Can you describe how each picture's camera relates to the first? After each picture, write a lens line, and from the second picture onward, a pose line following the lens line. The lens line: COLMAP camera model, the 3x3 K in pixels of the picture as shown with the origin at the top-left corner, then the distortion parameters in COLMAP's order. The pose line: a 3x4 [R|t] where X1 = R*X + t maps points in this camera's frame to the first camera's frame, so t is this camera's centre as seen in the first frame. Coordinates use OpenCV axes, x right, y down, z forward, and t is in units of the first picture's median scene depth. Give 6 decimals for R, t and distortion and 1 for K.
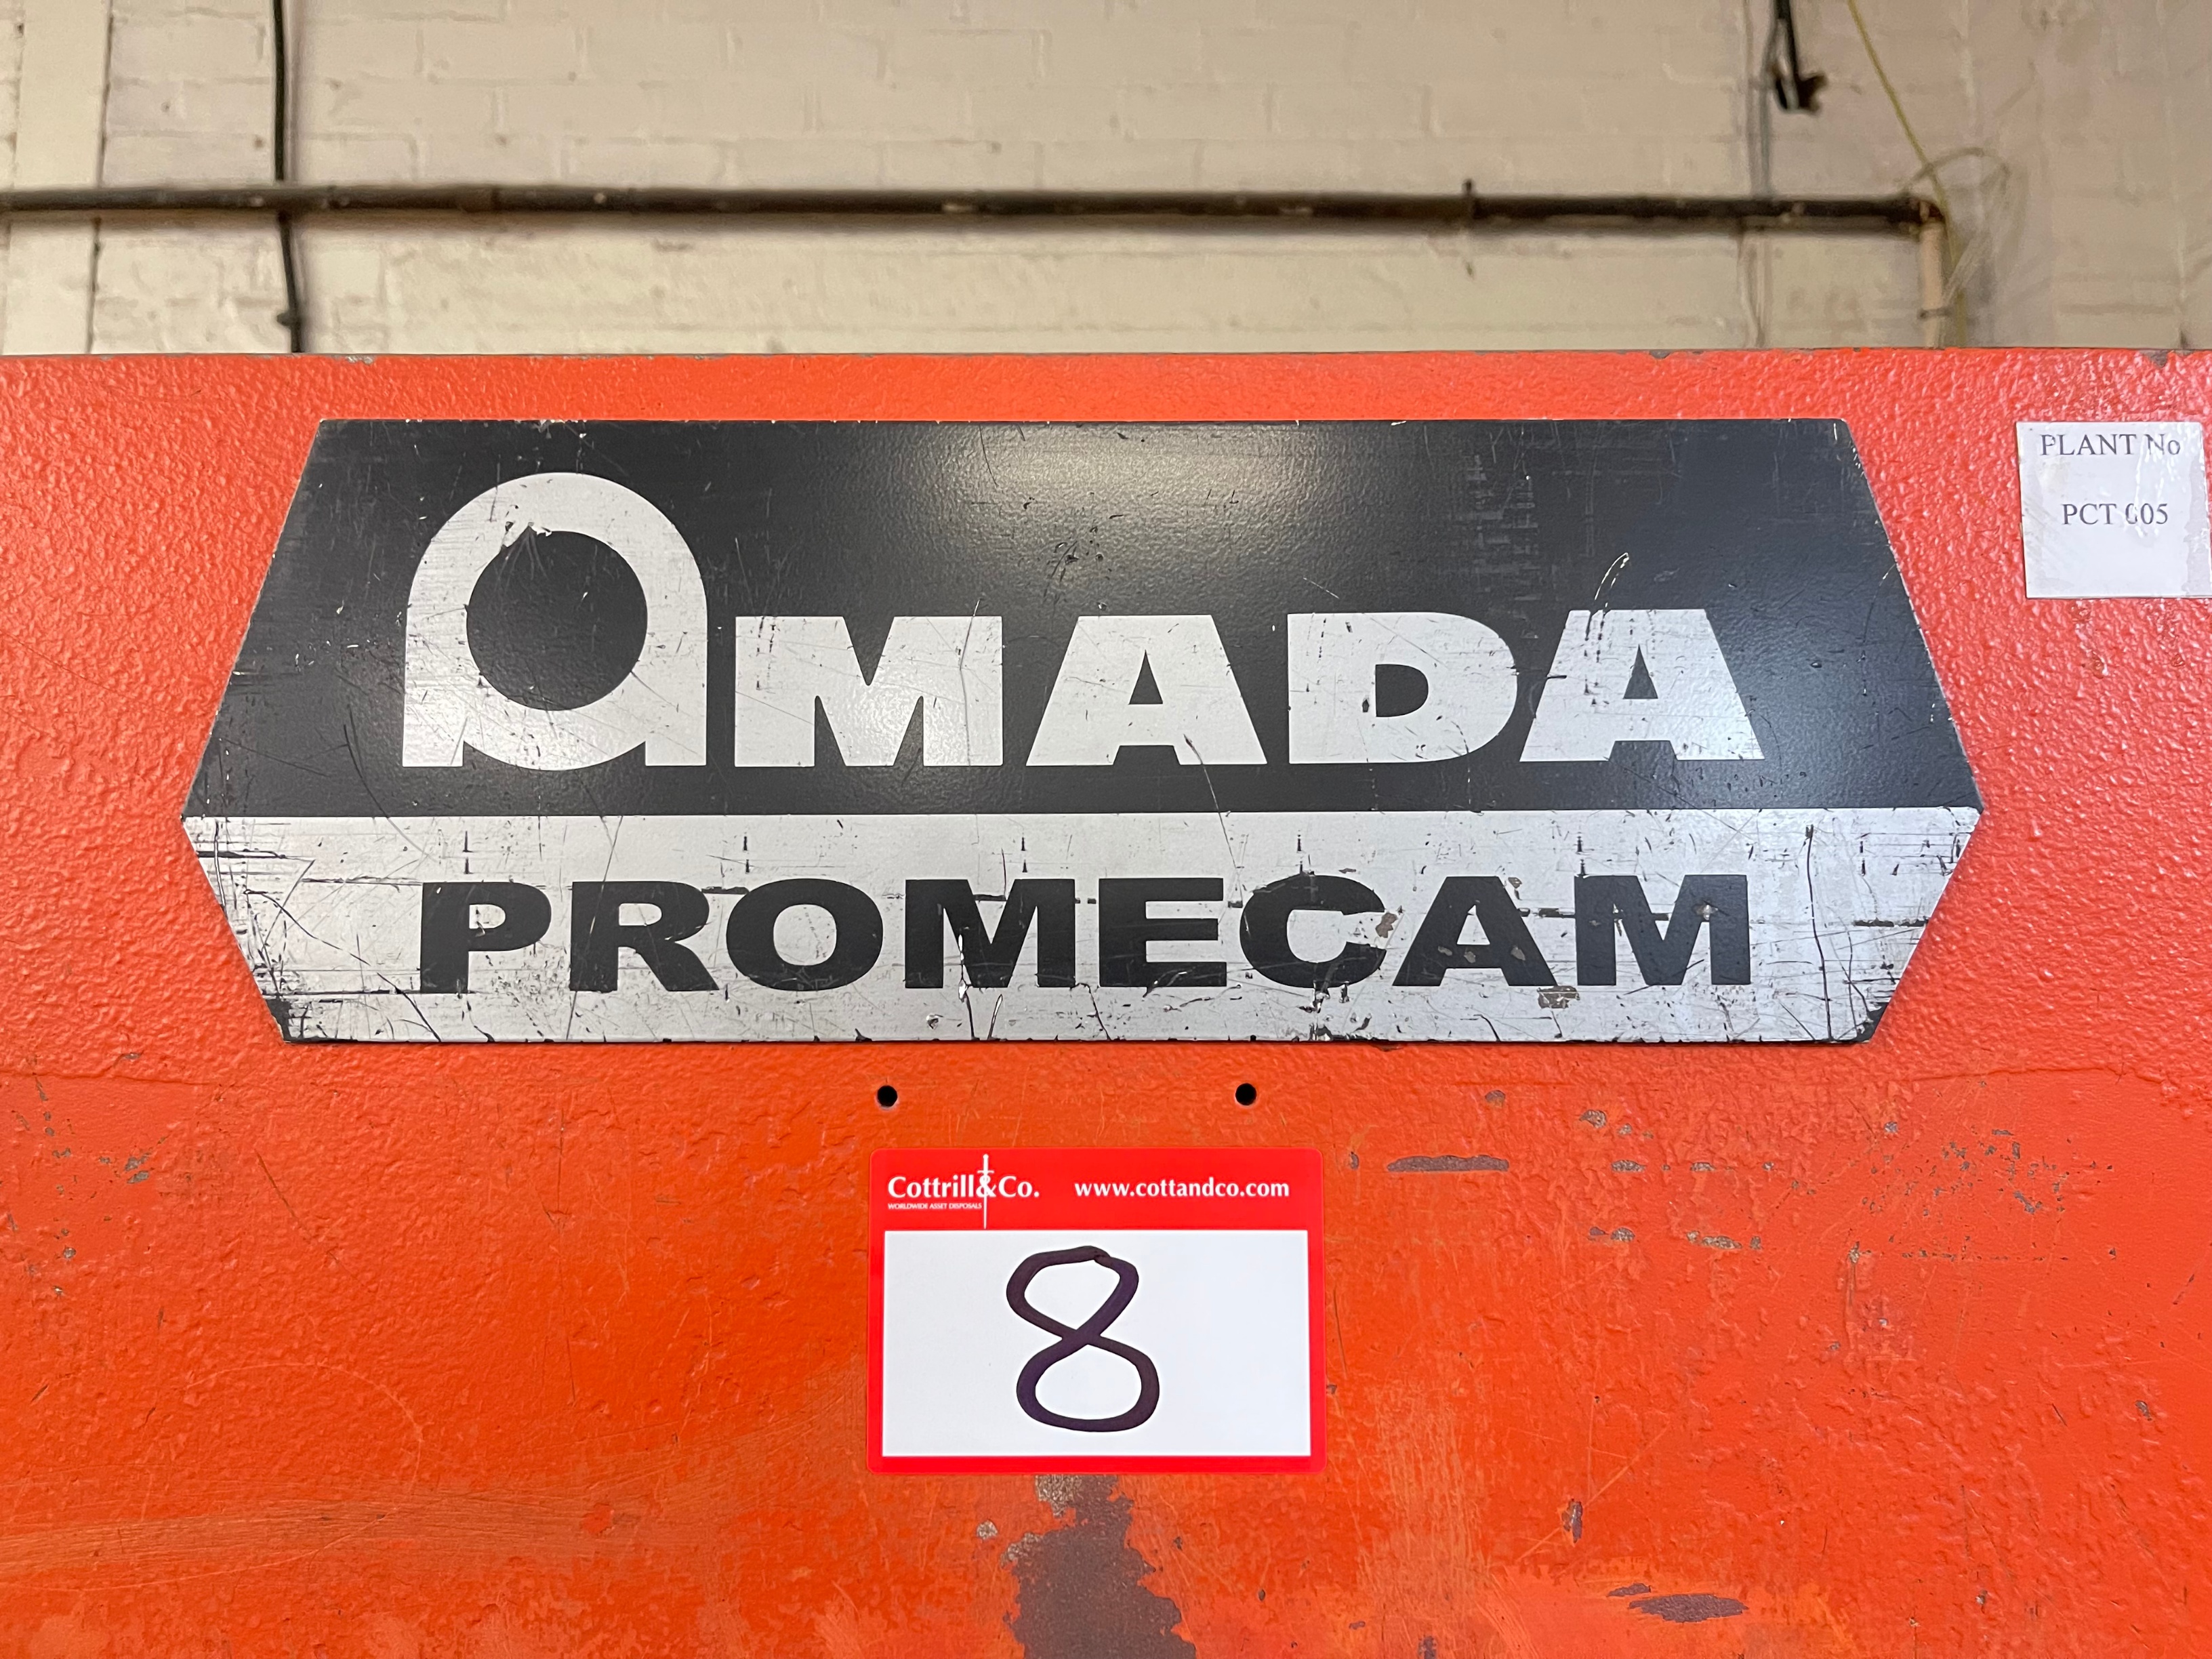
lens RADIAL K [[1679.1, 0, 1113.0], [0, 1679.1, 841.6], [0, 0, 1]] dist [0.064236, -0.074805]
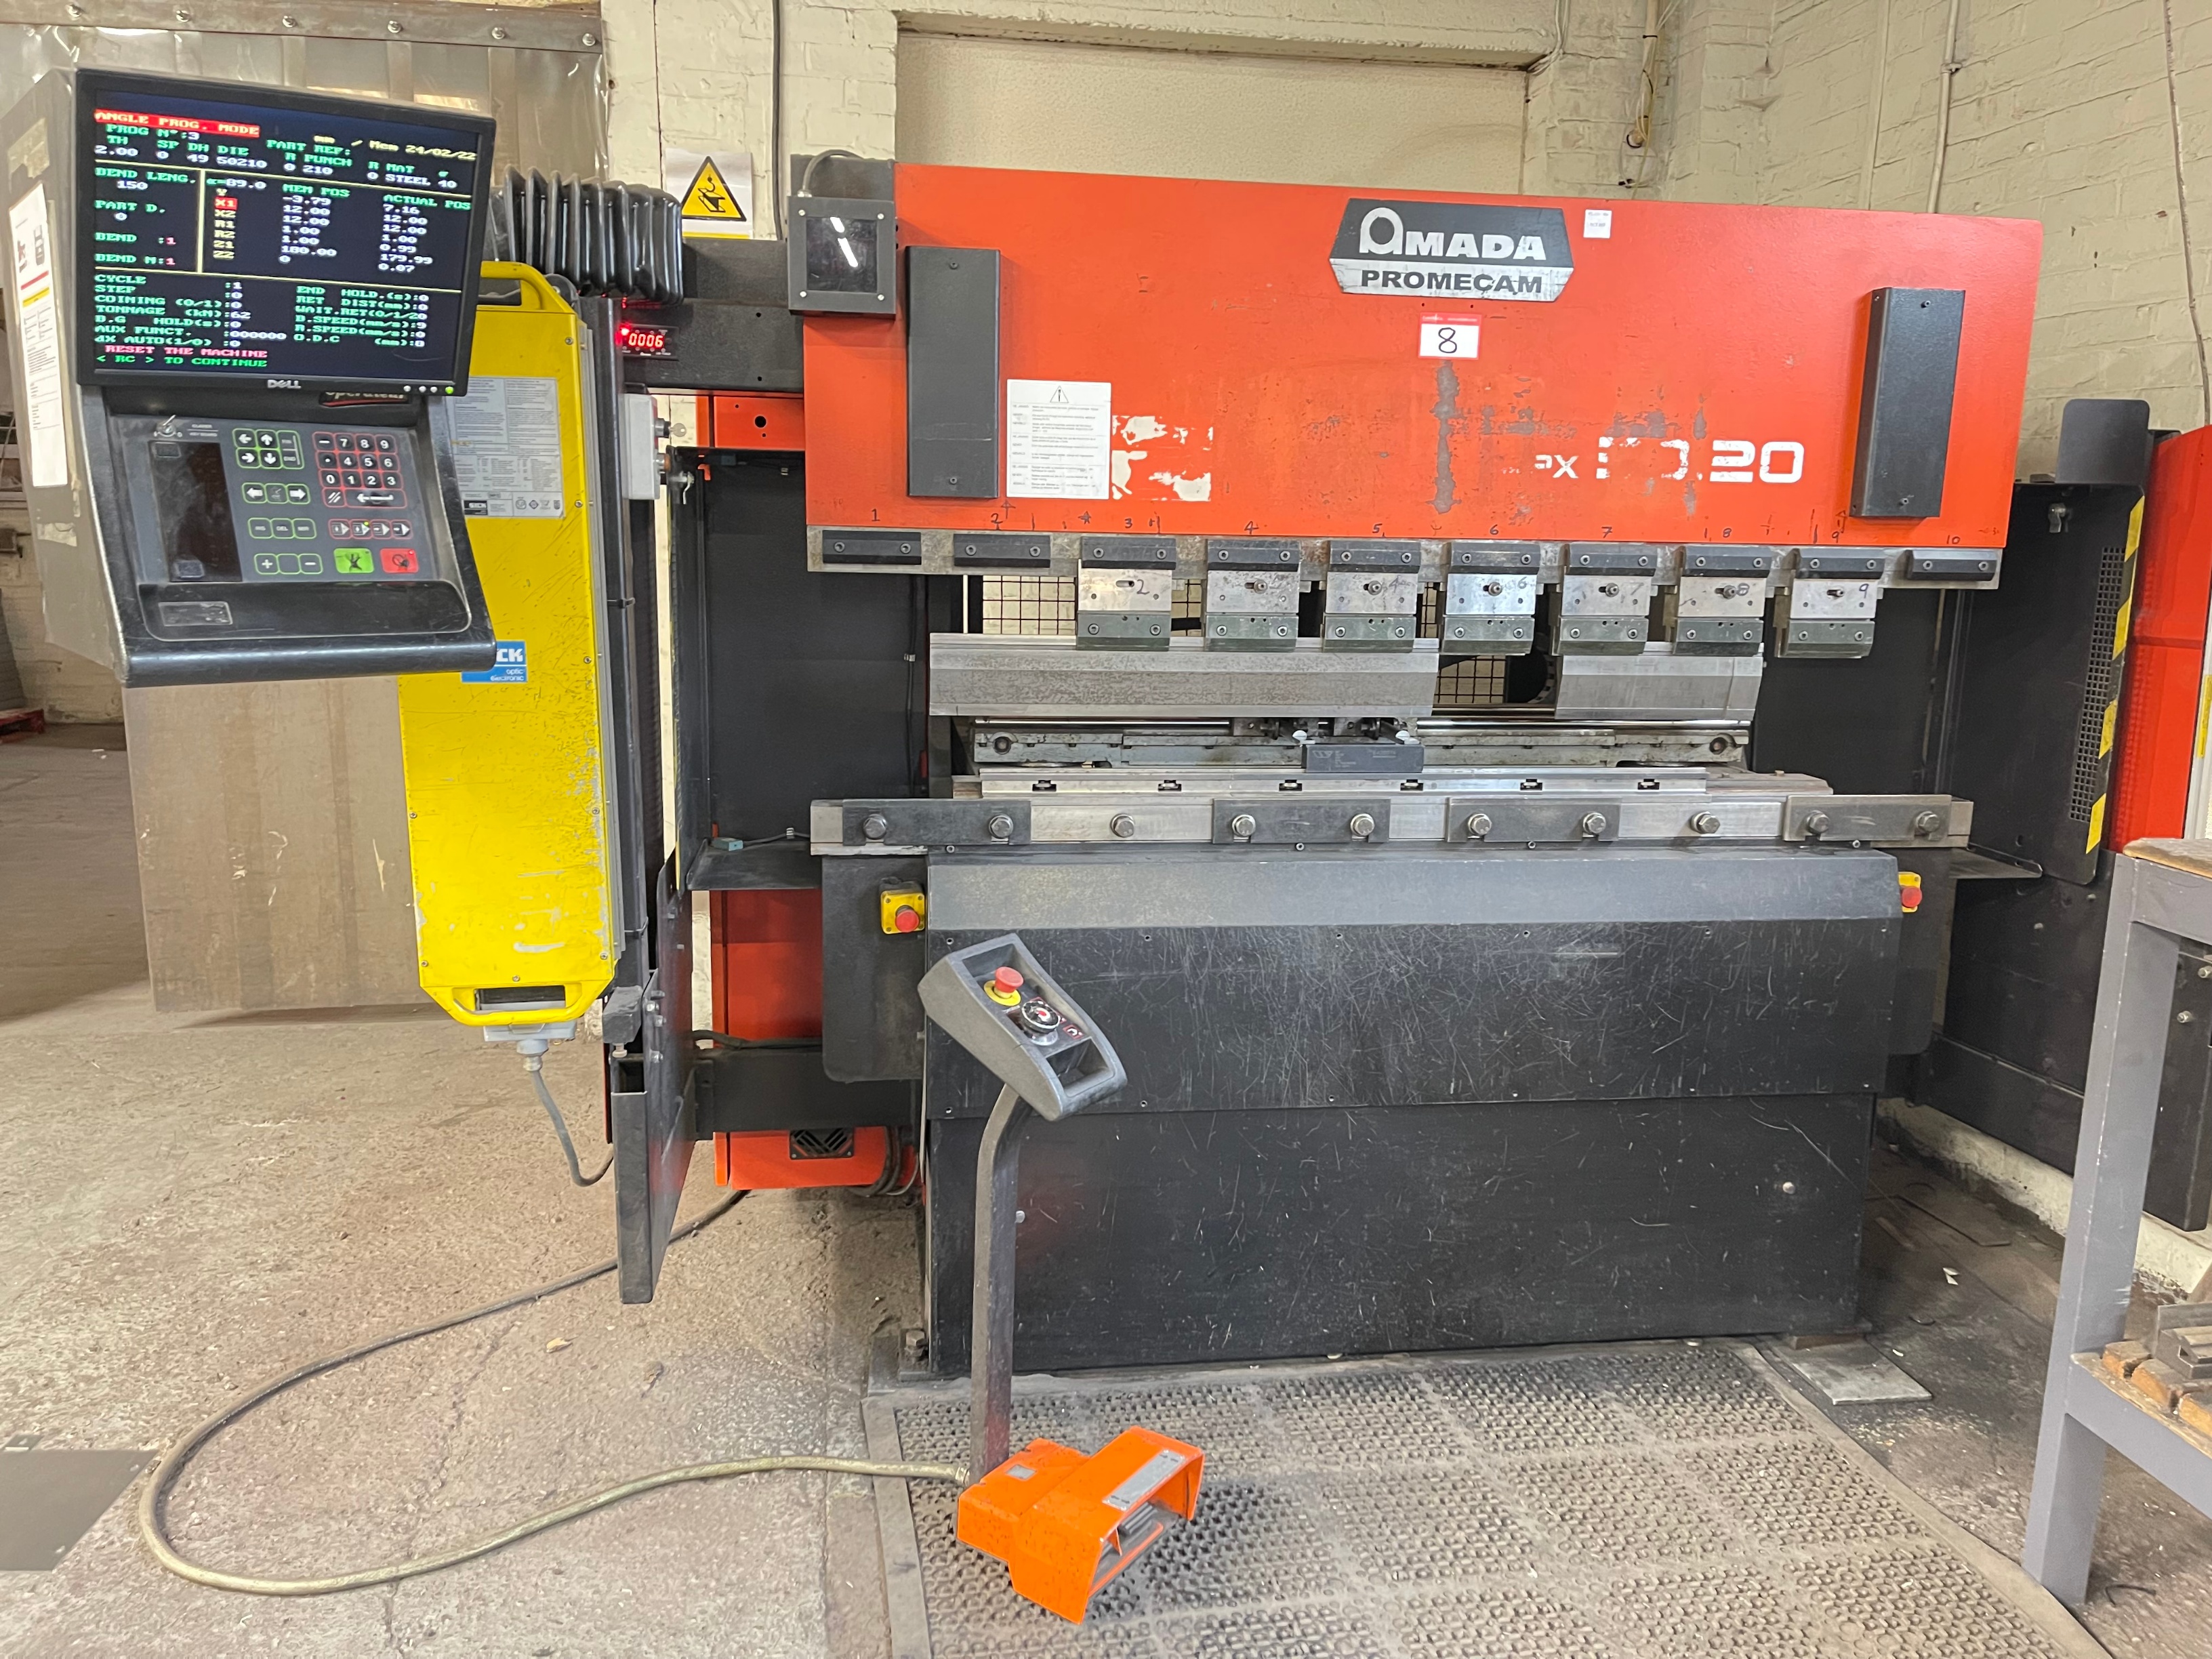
lens RADIAL K [[1679.1, 0, 1128.1], [0, 1679.1, 828.1], [0, 0, 1]] dist [0.064236, -0.074805]
pose [[0.989235, -0.002025, 0.146318, -2.412807], [-0.035931, 0.965931, 0.256292, 0.500209], [-0.141852, -0.258790, 0.955461, -6.209051]]
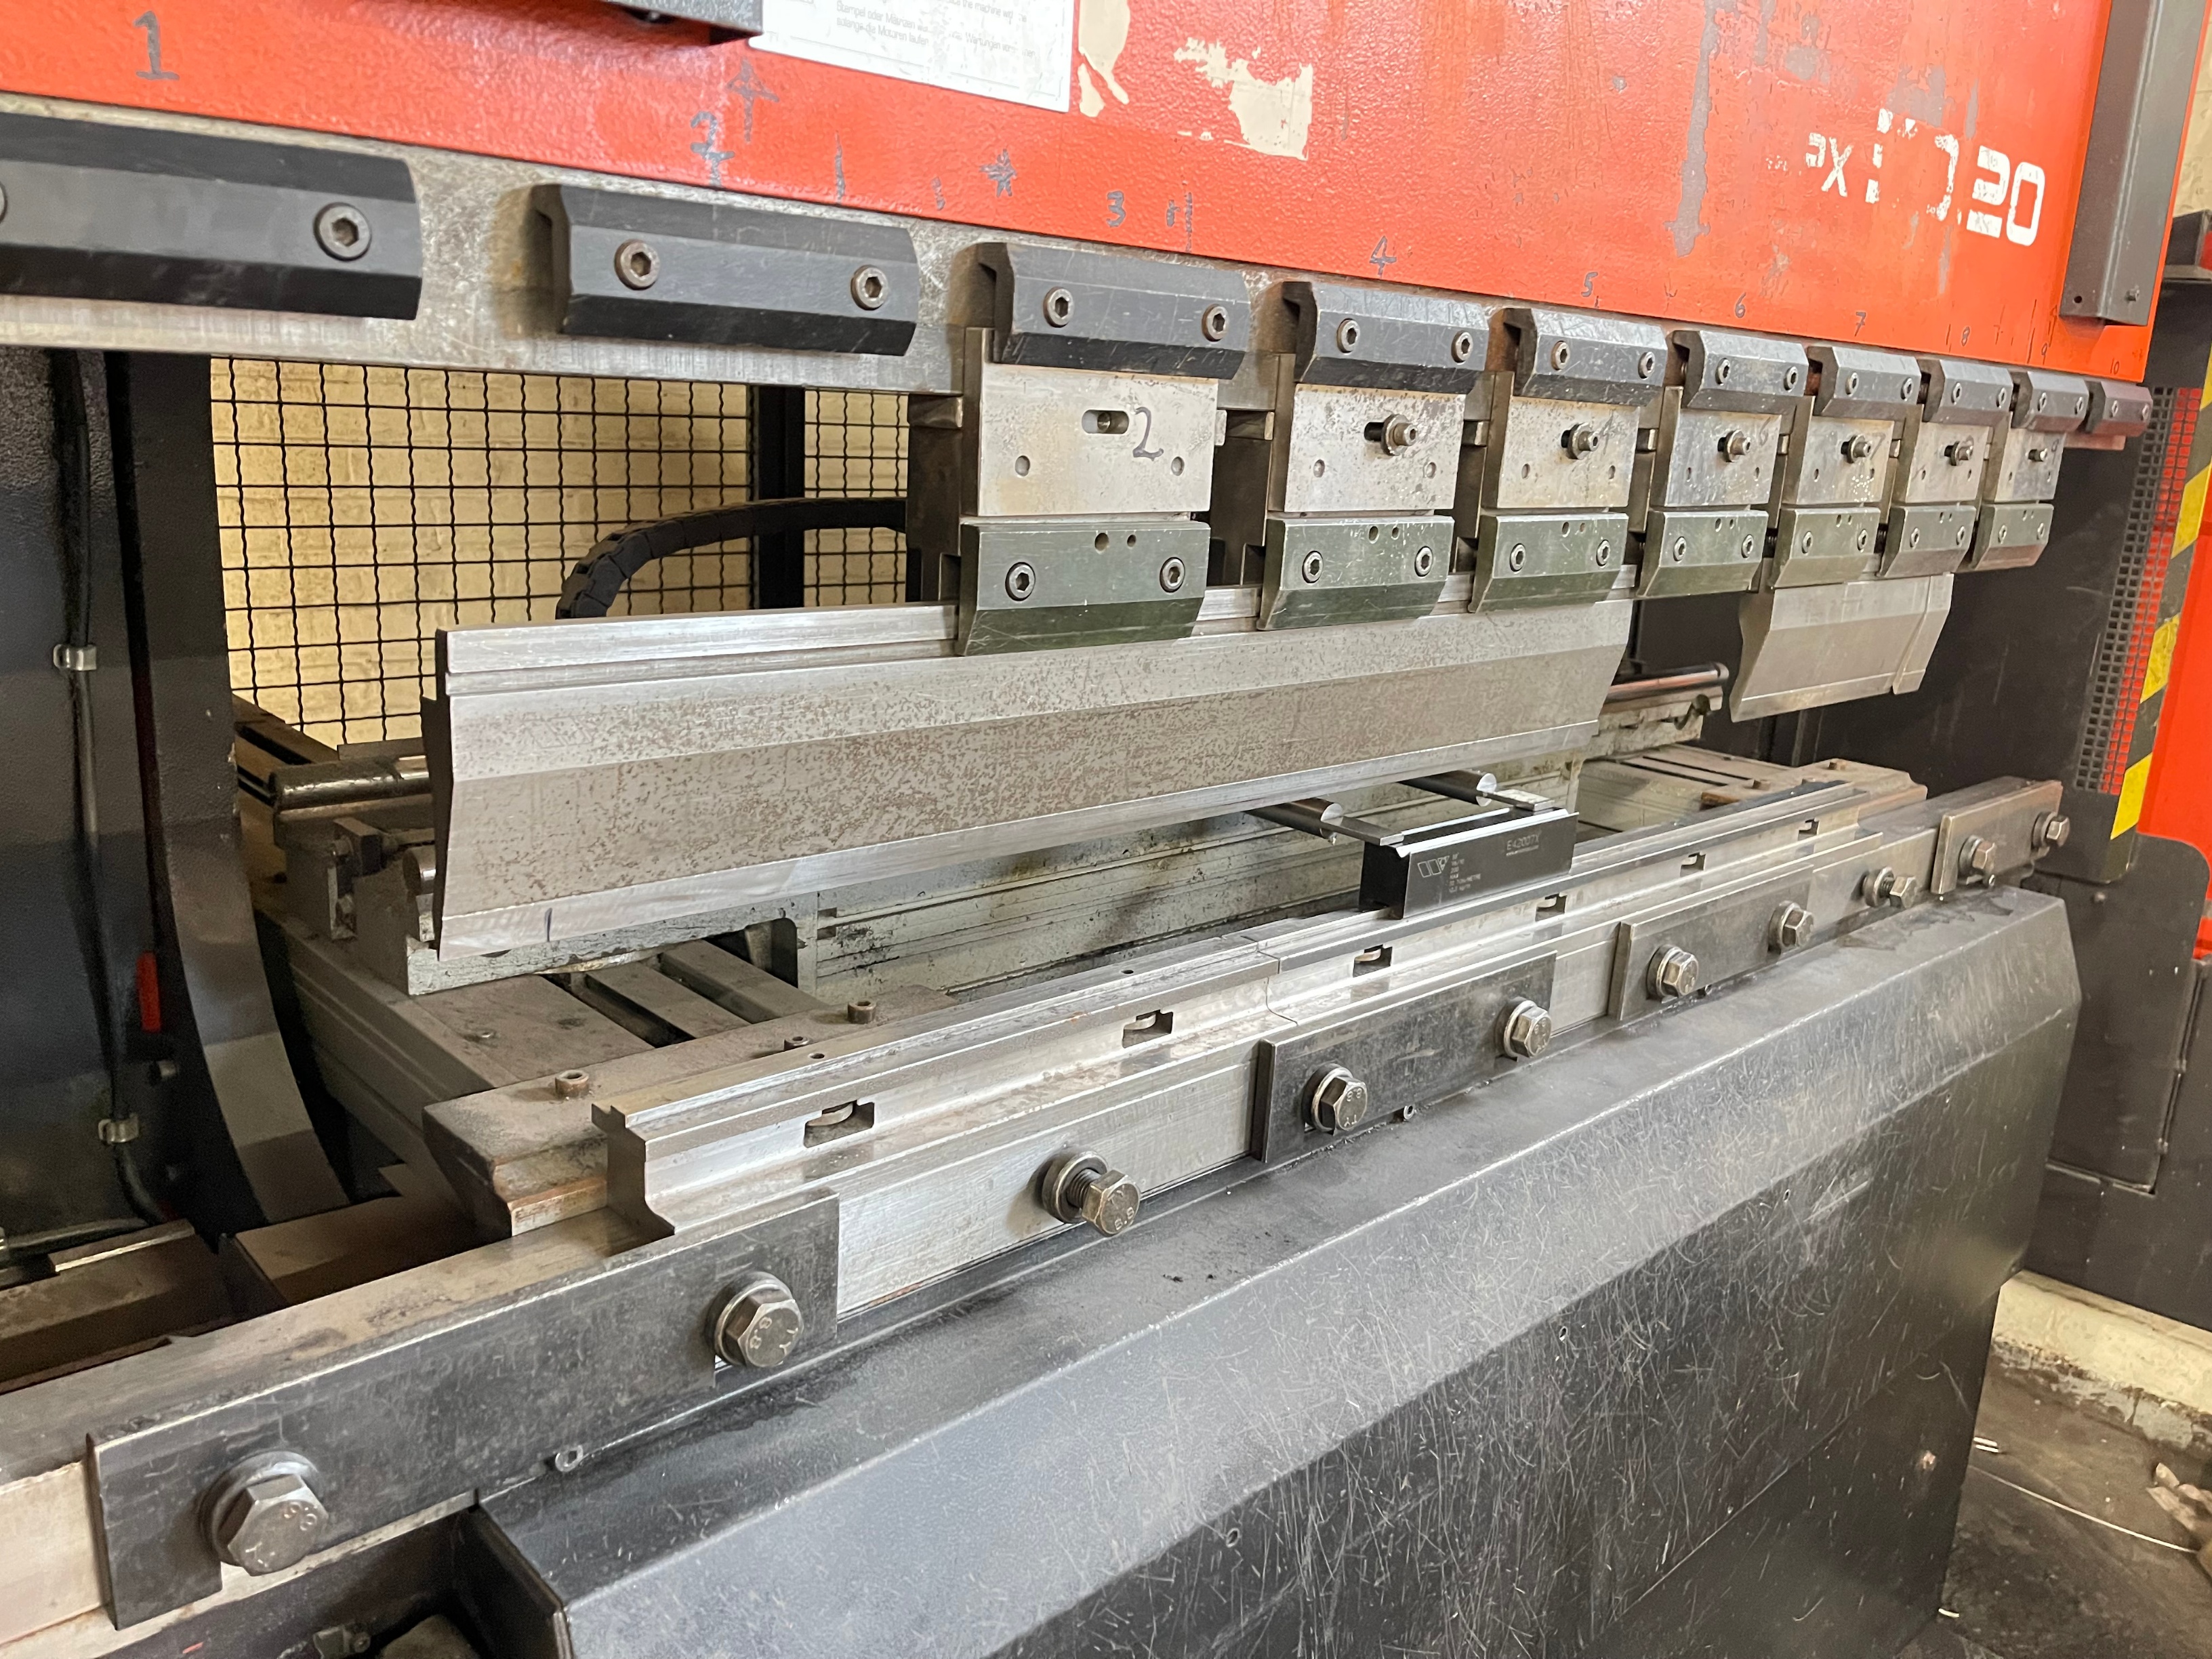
lens RADIAL K [[1679.1, 0, 1108.2], [0, 1679.1, 814.1], [0, 0, 1]] dist [0.064236, -0.074805]
pose [[0.730160, -0.124352, 0.671865, -2.853113], [-0.109234, 0.949409, 0.294433, 1.169877], [-0.674488, -0.288374, 0.679637, -0.692227]]
